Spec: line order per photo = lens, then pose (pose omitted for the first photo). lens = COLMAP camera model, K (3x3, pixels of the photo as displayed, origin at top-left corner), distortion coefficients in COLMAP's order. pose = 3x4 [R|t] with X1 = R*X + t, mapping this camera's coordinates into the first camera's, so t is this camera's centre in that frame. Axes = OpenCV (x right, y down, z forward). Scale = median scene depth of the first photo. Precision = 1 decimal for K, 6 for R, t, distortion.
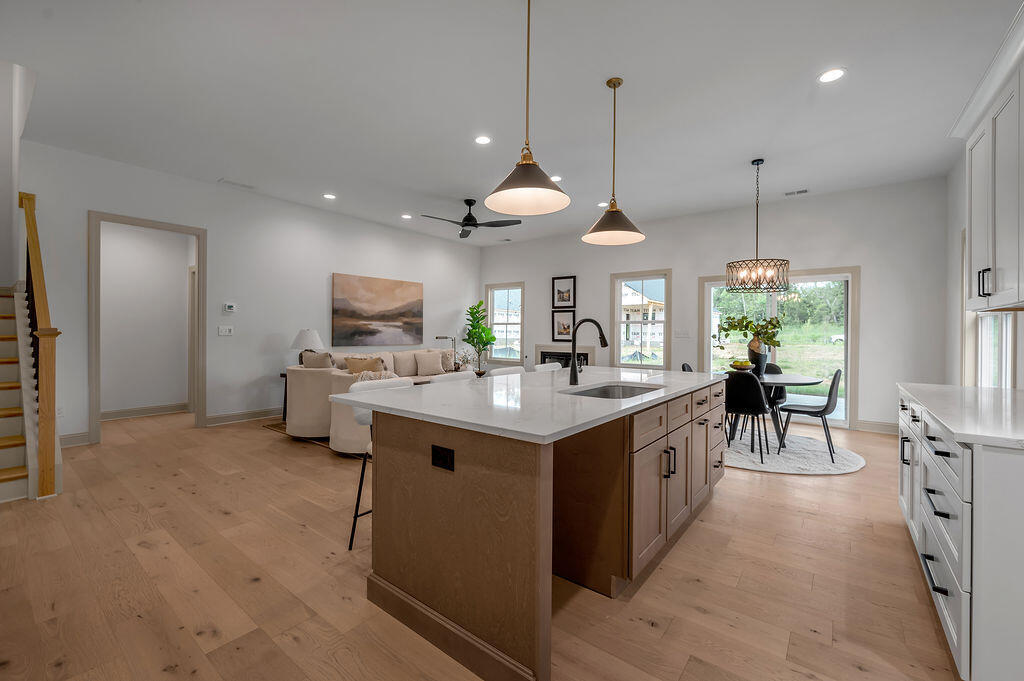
lens RADIAL K [[421.4, 0, 509.6], [0, 421.4, 341.1], [0, 0, 1]] dist [-0.002449, 0.000145]
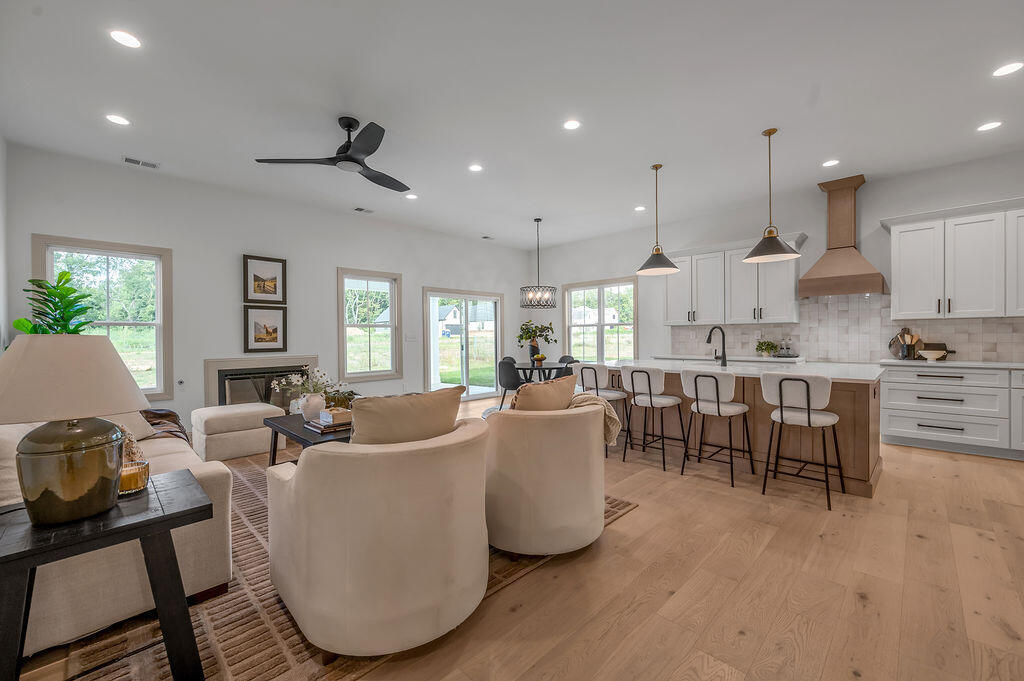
lens RADIAL K [[421.4, 0, 508.1], [0, 421.4, 336.3], [0, 0, 1]] dist [-0.002449, 0.000145]
pose [[0.107750, -0.000065, 0.994178, -0.597030], [0.031690, 0.999492, -0.003369, -0.010977], [-0.993673, 0.031869, 0.107697, 0.628710]]
